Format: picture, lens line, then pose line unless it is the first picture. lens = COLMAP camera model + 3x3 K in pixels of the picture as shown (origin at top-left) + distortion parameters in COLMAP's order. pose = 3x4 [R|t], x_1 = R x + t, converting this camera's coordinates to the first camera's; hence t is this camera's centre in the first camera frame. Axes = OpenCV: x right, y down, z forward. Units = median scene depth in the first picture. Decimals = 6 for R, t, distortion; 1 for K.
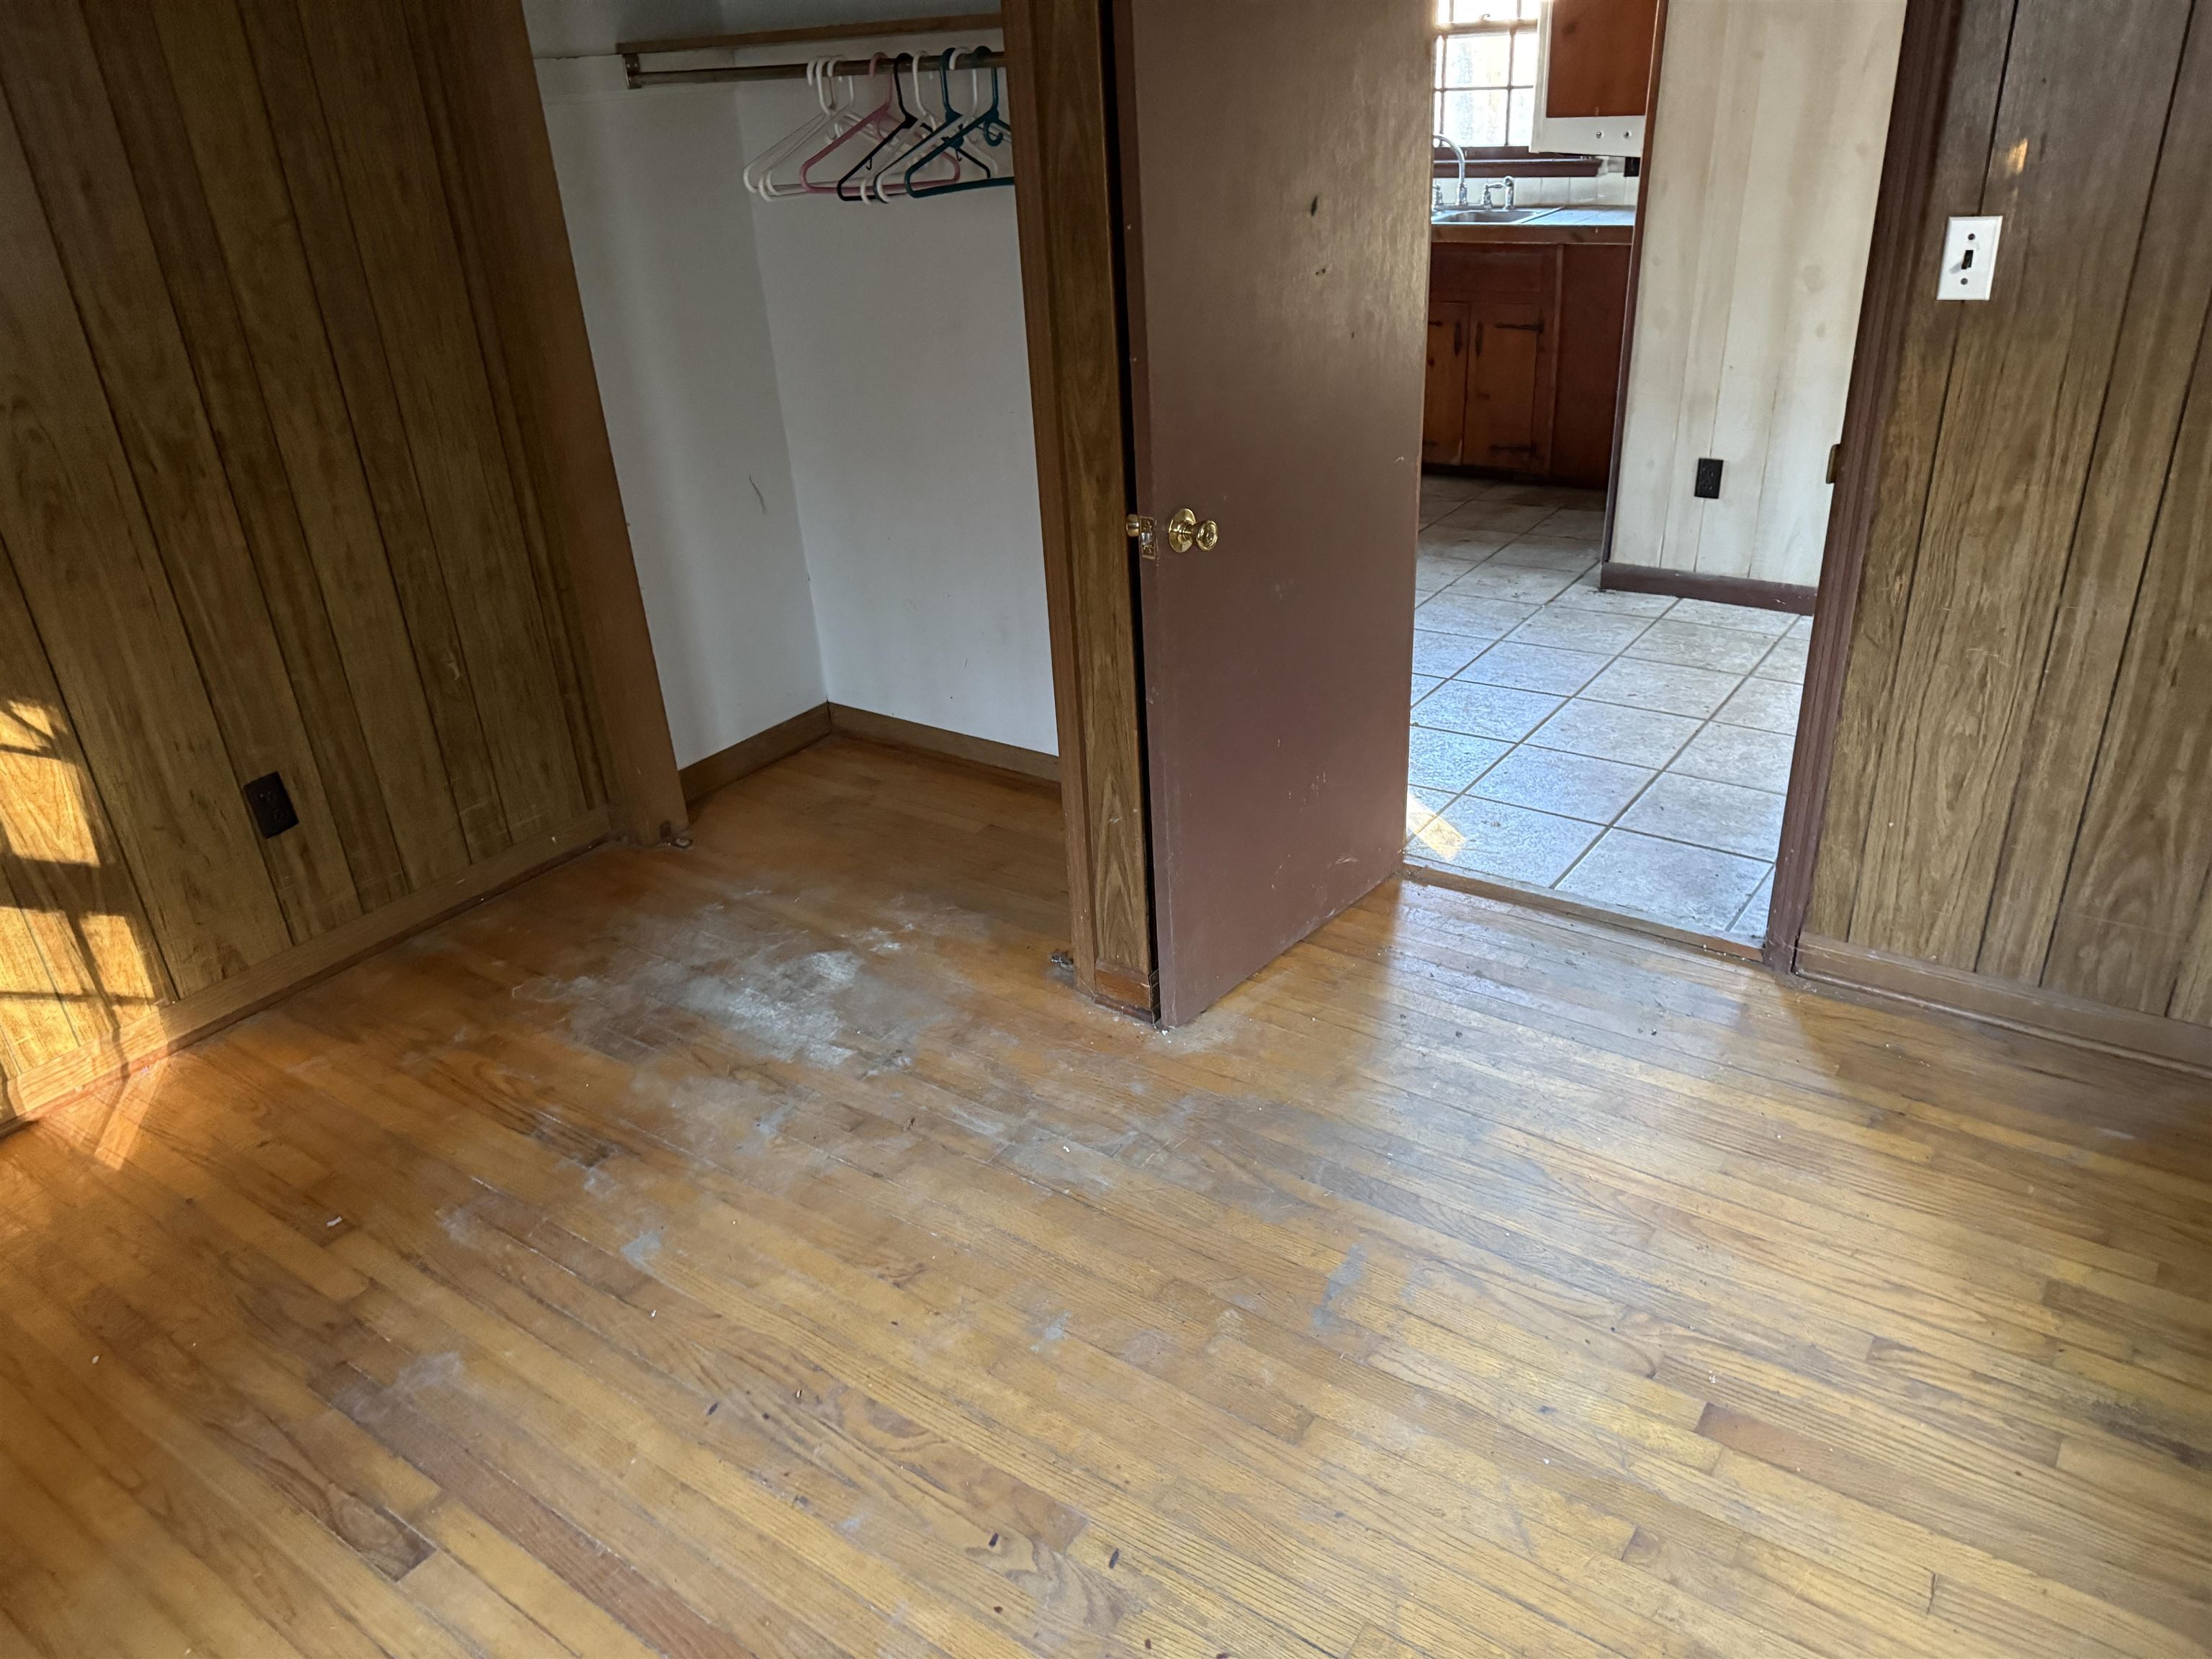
lens RADIAL K [[1569.0, 0, 1101.3], [0, 1569.0, 874.1], [0, 0, 1]] dist [-0.010836, -0.001300]
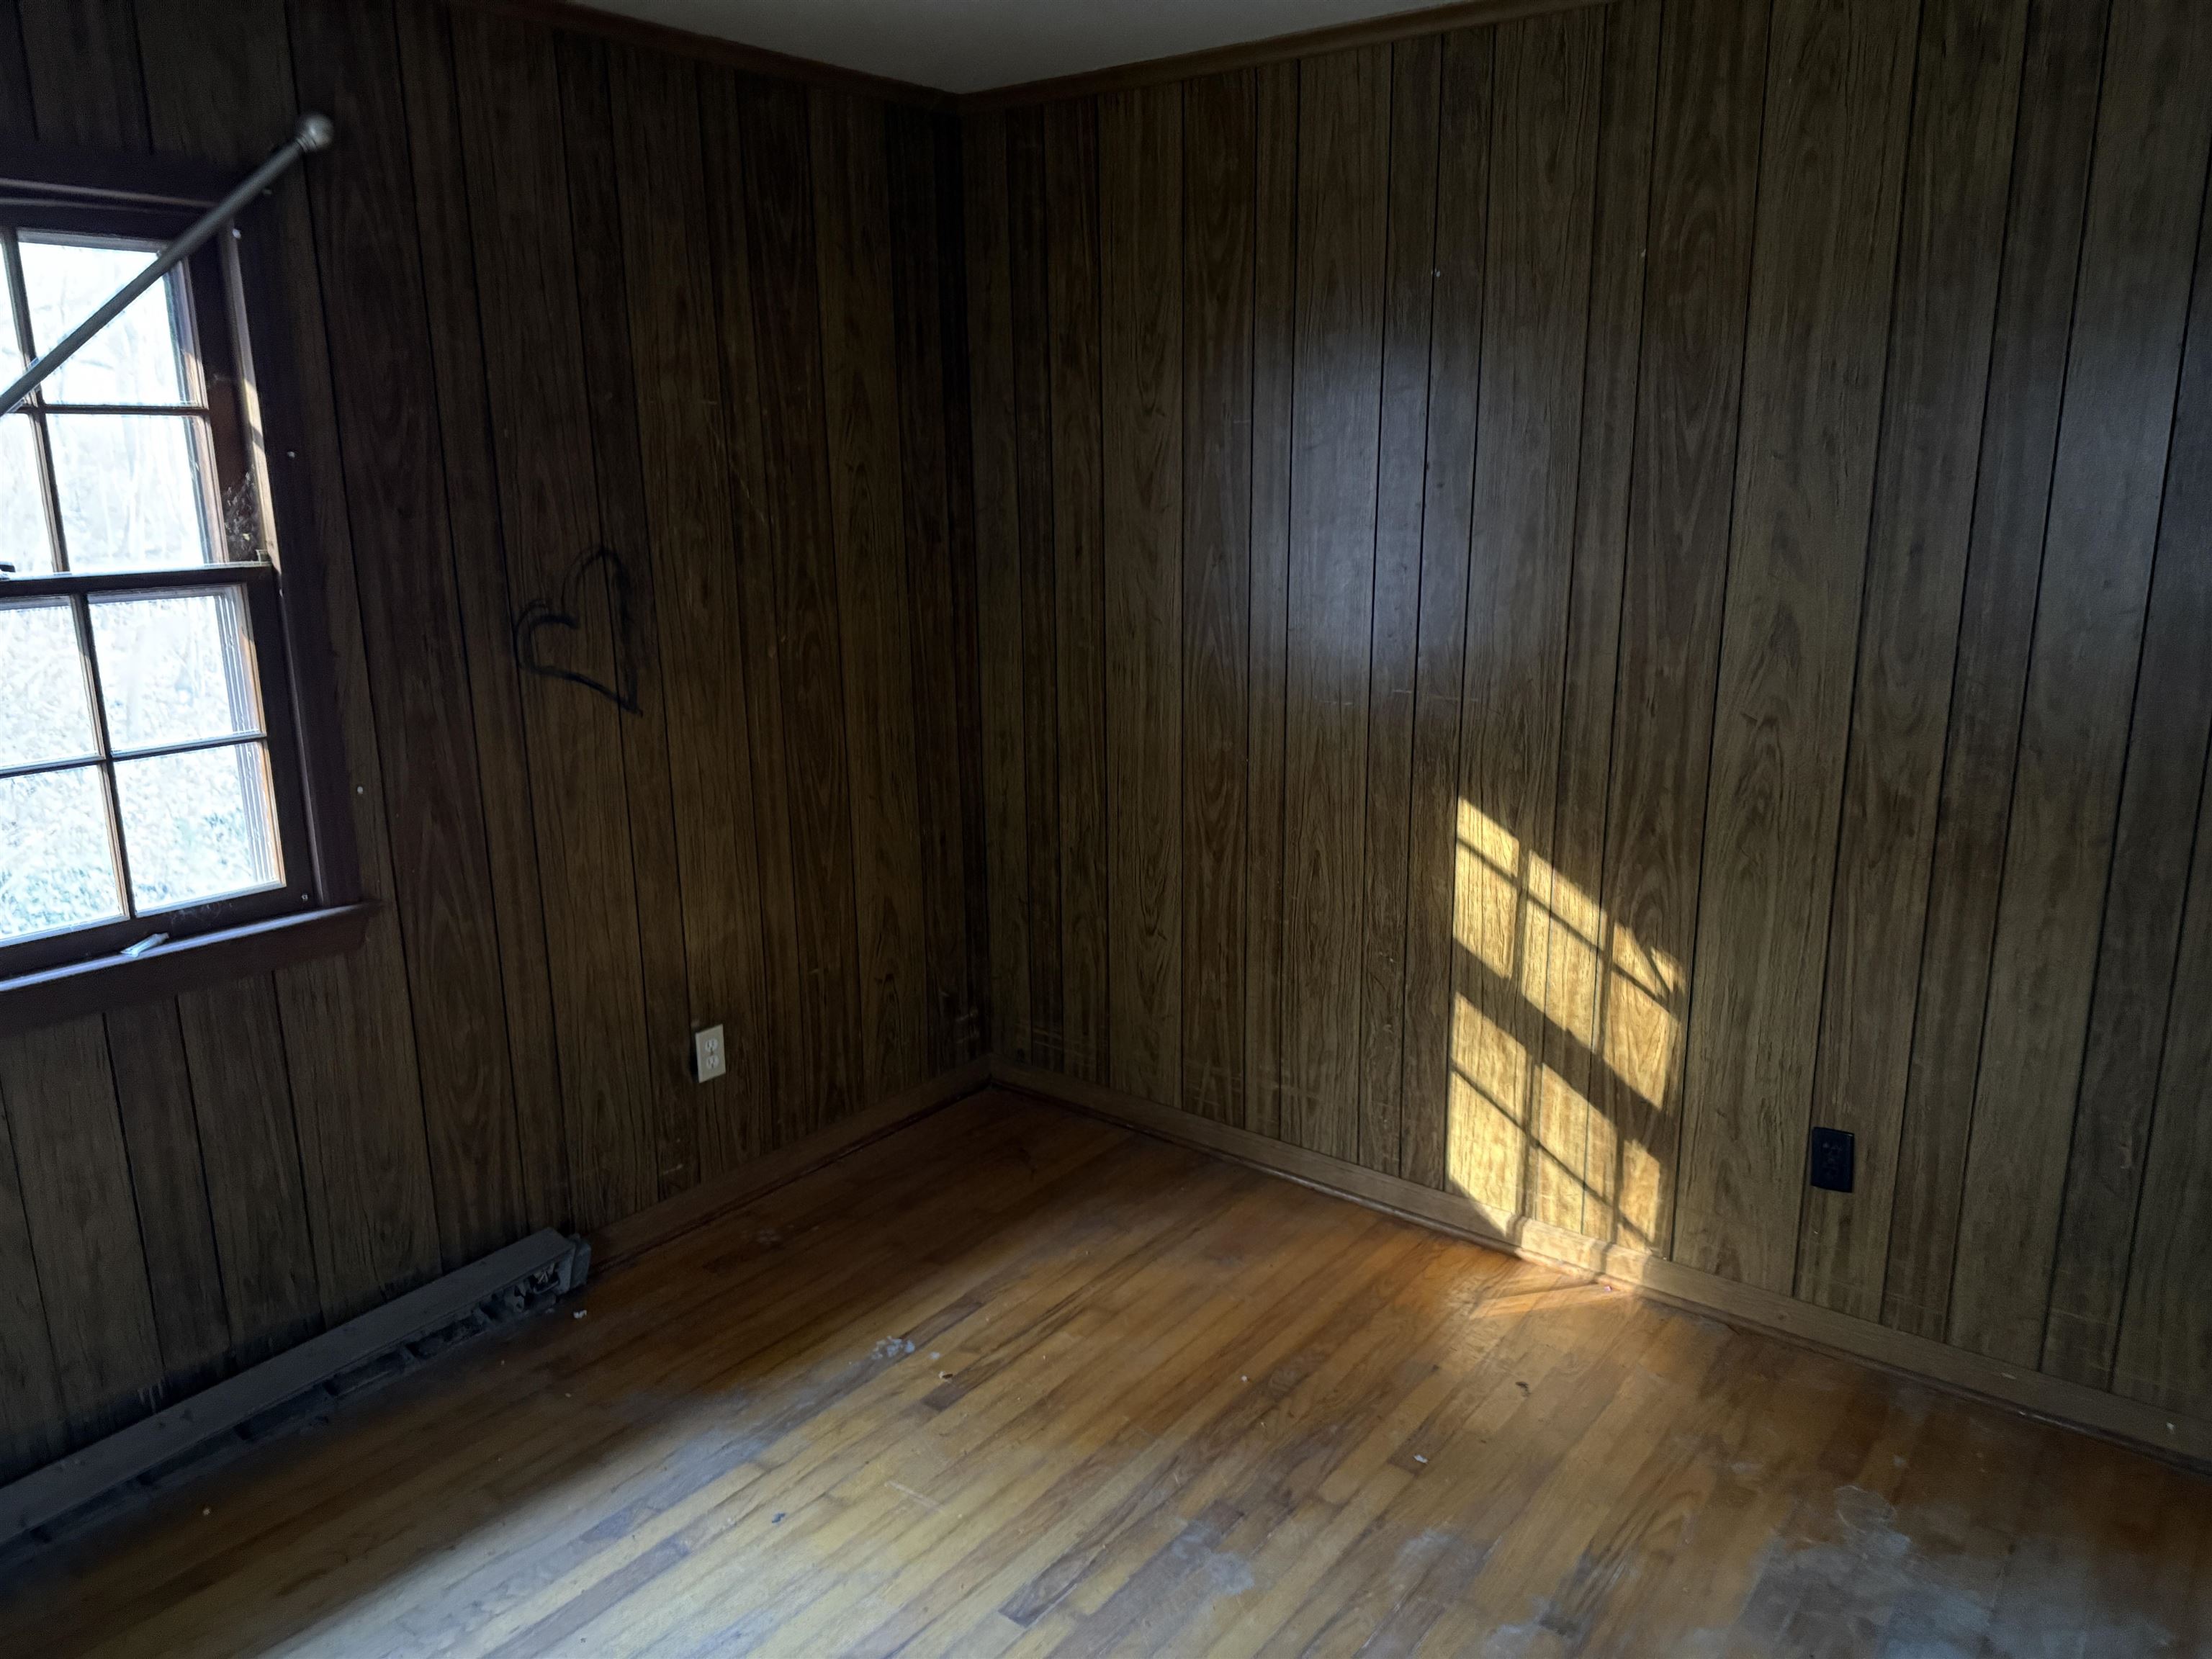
lens RADIAL K [[1541.9, 0, 1096.7], [0, 1541.9, 834.1], [0, 0, 1]] dist [0.063203, -0.070895]
pose [[-0.039327, 0.286316, -0.957328, 0.362006], [-0.451979, 0.849358, 0.272592, -0.289247], [0.891161, 0.443412, 0.096006, 0.458836]]
